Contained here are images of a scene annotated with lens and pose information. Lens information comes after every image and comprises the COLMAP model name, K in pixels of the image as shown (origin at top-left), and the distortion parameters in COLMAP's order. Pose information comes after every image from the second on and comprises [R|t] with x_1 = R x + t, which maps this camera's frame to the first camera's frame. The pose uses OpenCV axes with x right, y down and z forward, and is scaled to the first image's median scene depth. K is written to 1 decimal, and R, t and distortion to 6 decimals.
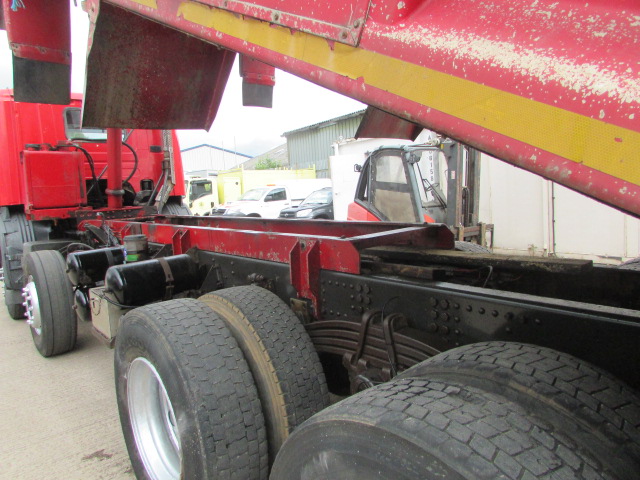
lens RADIAL K [[455.9, 0, 318.5], [0, 455.9, 228.6], [0, 0, 1]] dist [-0.021422, 0.000550]
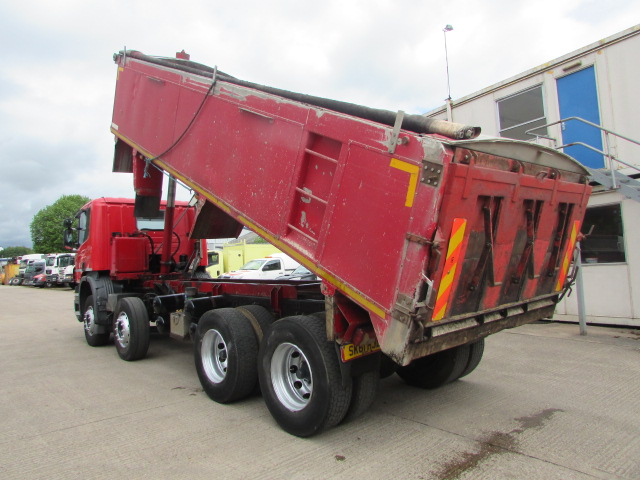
lens RADIAL K [[456.7, 0, 319.2], [0, 456.7, 239.3], [0, 0, 1]] dist [-0.026066, 0.009468]
pose [[0.999915, 0.012521, 0.003563, 0.074791], [-0.011949, 0.991387, -0.130416, 0.037907], [-0.005165, 0.130362, 0.991453, -0.586219]]
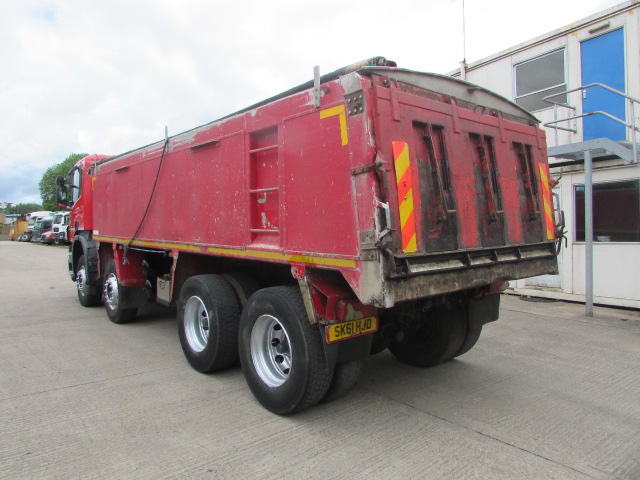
lens RADIAL K [[456.7, 0, 319.2], [0, 456.7, 239.3], [0, 0, 1]] dist [-0.026066, 0.009468]
pose [[0.998633, 0.050510, -0.013432, 0.108811], [-0.051222, 0.996923, -0.059345, 0.031715], [0.010393, 0.059952, 0.998147, -0.524172]]
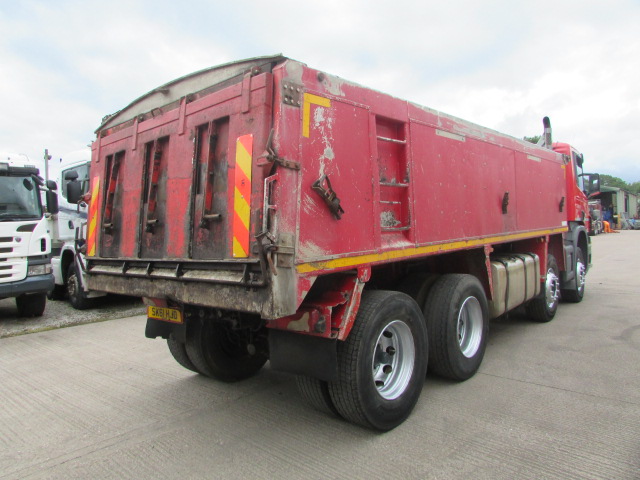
lens RADIAL K [[470.2, 0, 318.2], [0, 470.2, 238.1], [0, 0, 1]] dist [-0.023806, 0.001115]
pose [[0.111239, 0.077578, -0.990761, 0.987527], [-0.059805, 0.995664, 0.071248, -0.093681], [0.991993, 0.051327, 0.115396, 0.271896]]
